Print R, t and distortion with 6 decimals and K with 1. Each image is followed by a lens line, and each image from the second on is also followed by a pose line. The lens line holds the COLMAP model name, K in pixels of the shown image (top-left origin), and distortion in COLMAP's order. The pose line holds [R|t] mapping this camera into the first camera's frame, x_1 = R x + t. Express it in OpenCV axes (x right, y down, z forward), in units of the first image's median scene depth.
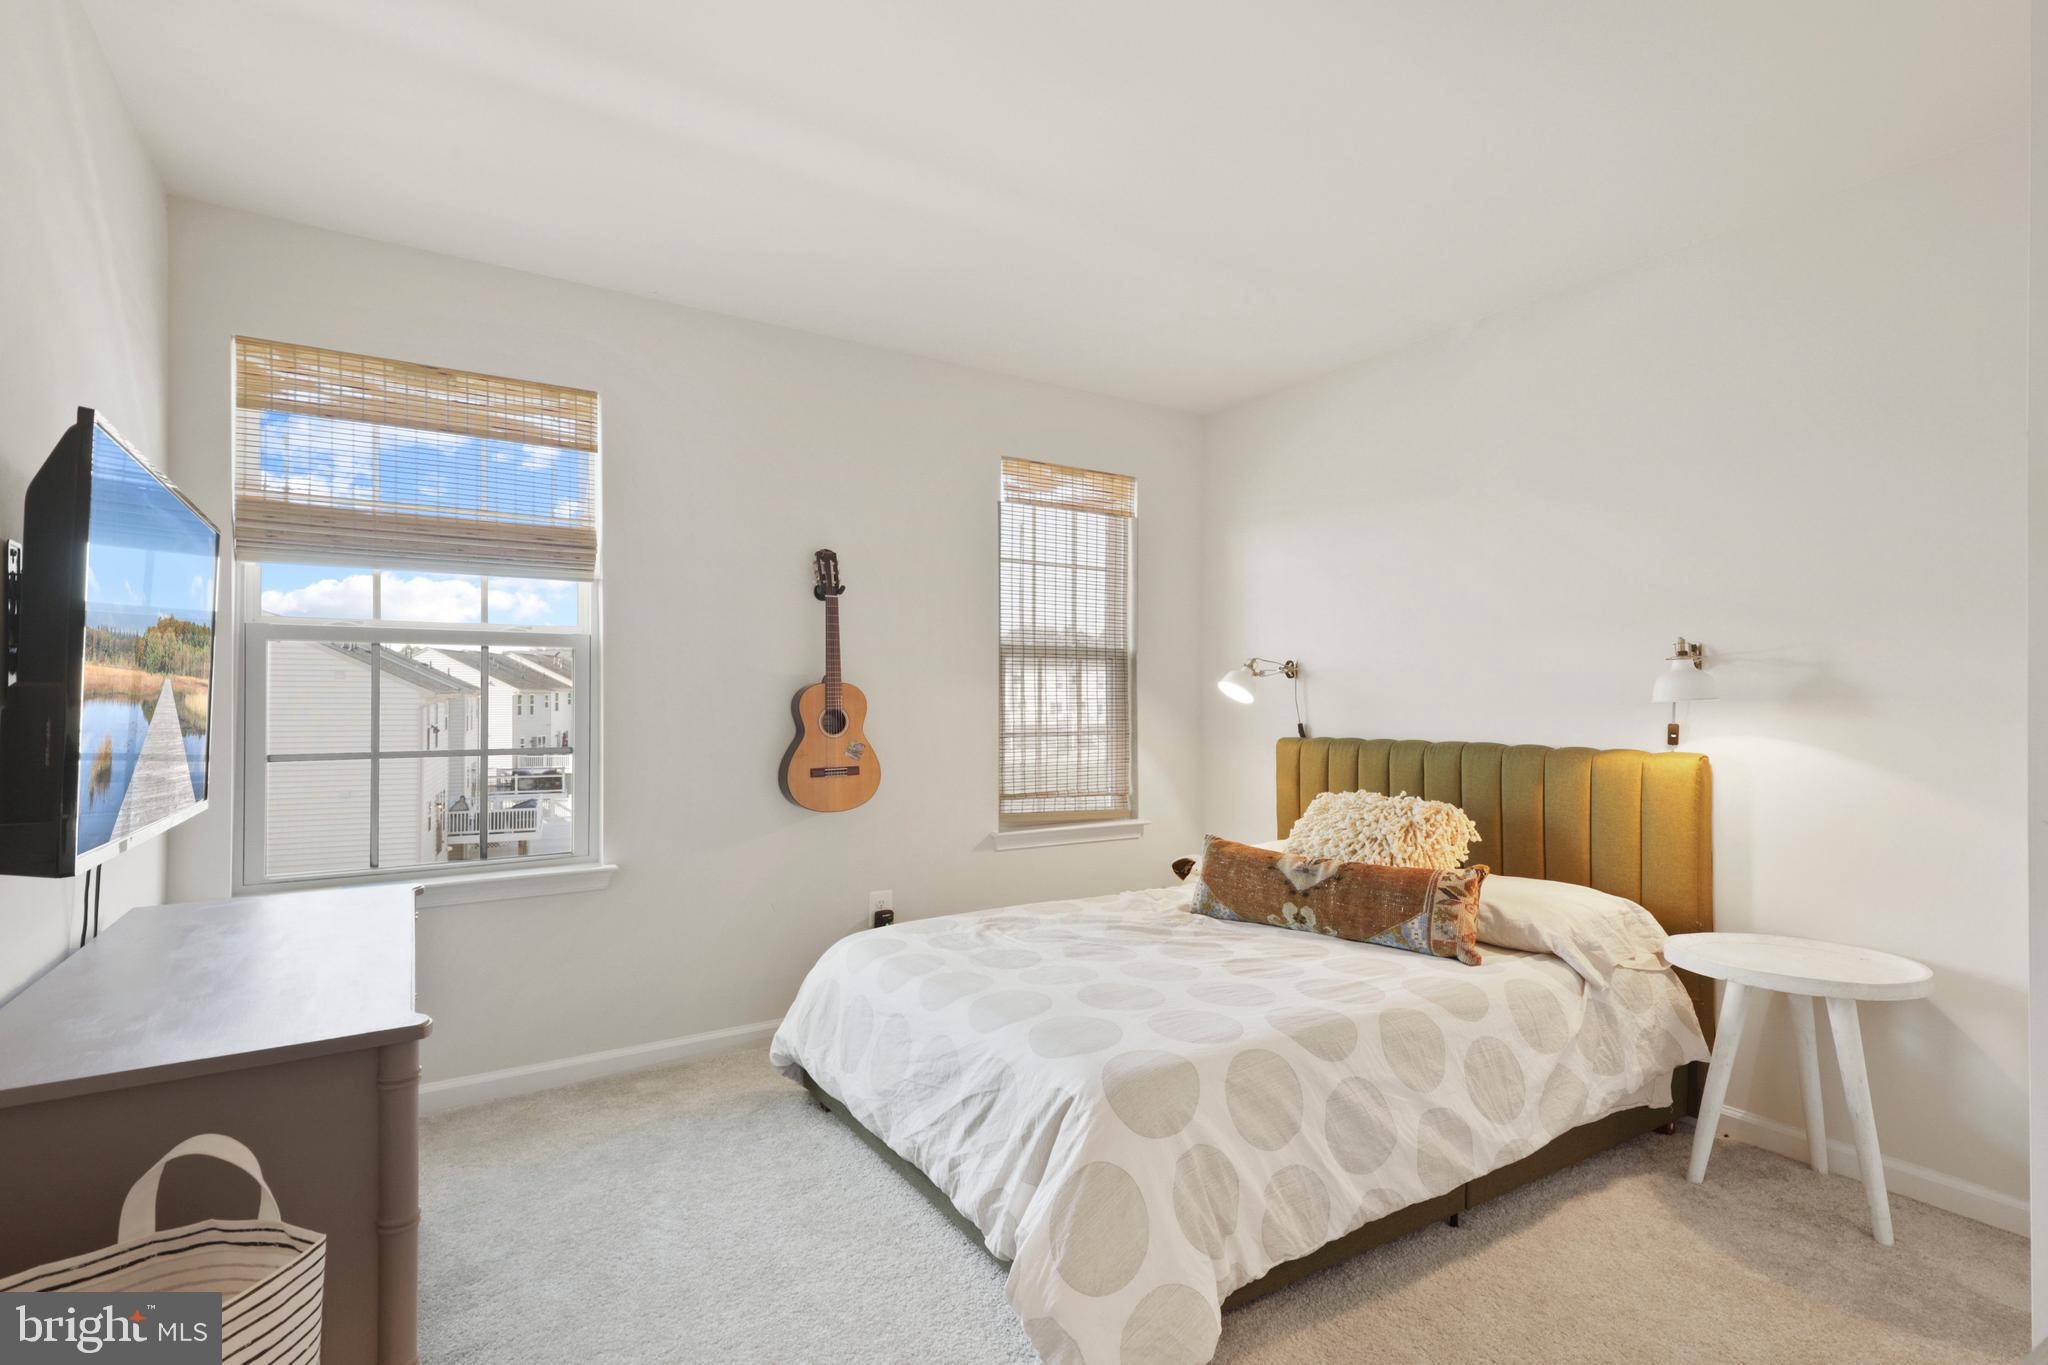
lens RADIAL K [[1000.8, 0, 1026.3], [0, 1000.8, 685.8], [0, 0, 1]] dist [0.004254, 0.000176]
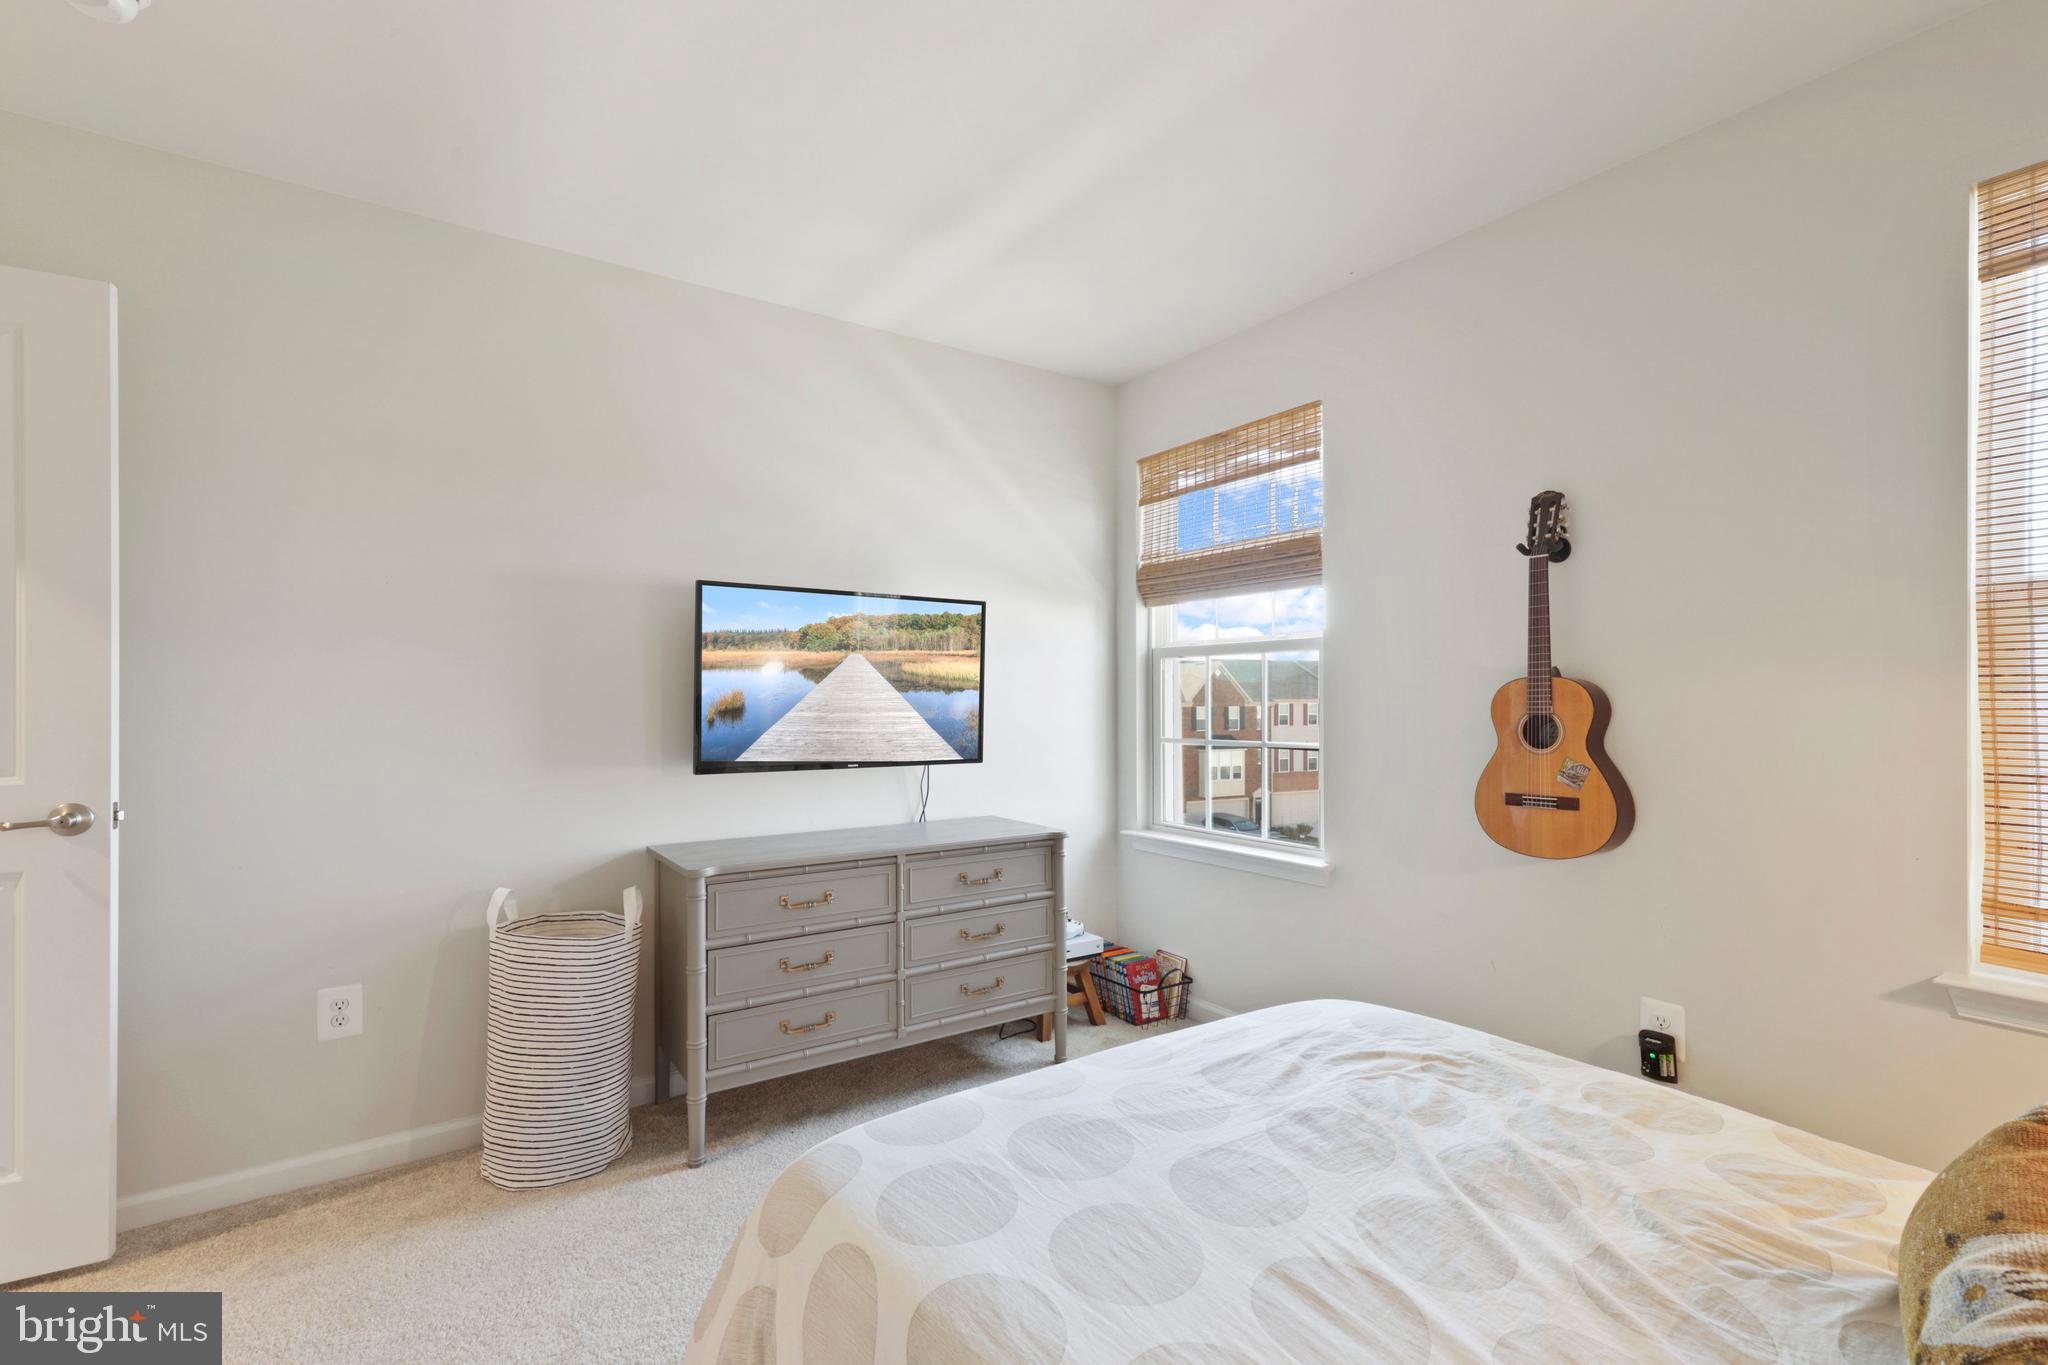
lens RADIAL K [[928.5, 0, 1030.2], [0, 928.5, 691.6], [0, 0, 1]] dist [0.030923, -0.006297]
pose [[0.035939, -0.011820, -0.999284, 0.470921], [0.020887, 0.999721, -0.011074, 0.007222], [0.999136, -0.020475, 0.036176, 0.619276]]
